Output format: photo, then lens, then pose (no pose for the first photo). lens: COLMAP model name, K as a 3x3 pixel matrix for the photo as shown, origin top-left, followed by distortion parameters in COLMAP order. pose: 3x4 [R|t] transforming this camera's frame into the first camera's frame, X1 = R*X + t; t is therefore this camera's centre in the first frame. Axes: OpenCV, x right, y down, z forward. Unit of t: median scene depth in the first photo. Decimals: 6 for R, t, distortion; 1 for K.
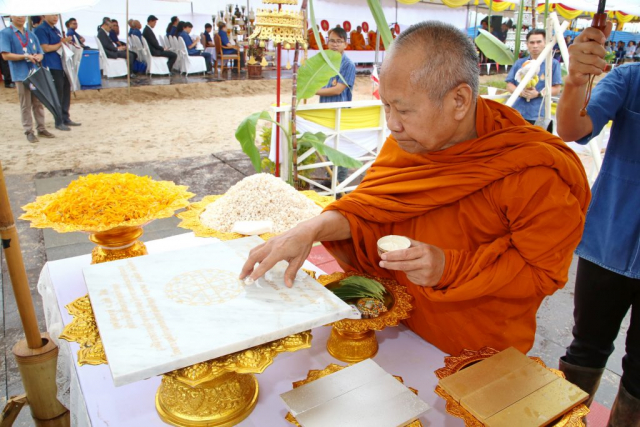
lens RADIAL K [[470.5, 0, 320.0], [0, 470.5, 213.5], [0, 0, 1]] dist [-0.087535, 0.061850]
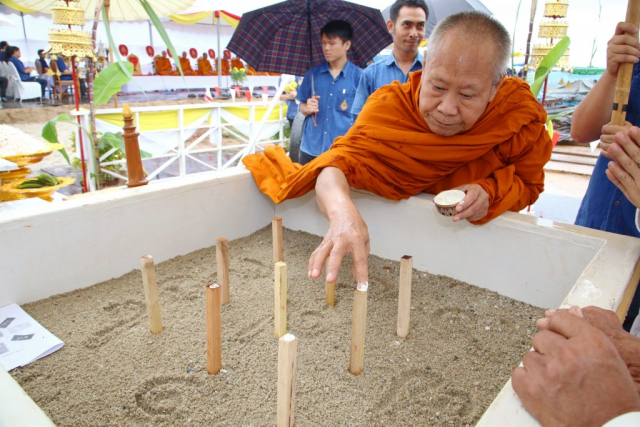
lens RADIAL K [[472.4, 0, 320.0], [0, 472.4, 213.5], [0, 0, 1]] dist [-0.086432, 0.069994]
pose [[0.964306, -0.082229, 0.251701, 0.059270], [0.096846, 0.994225, -0.046226, 0.045429], [-0.246446, 0.068952, 0.966701, -0.083745]]
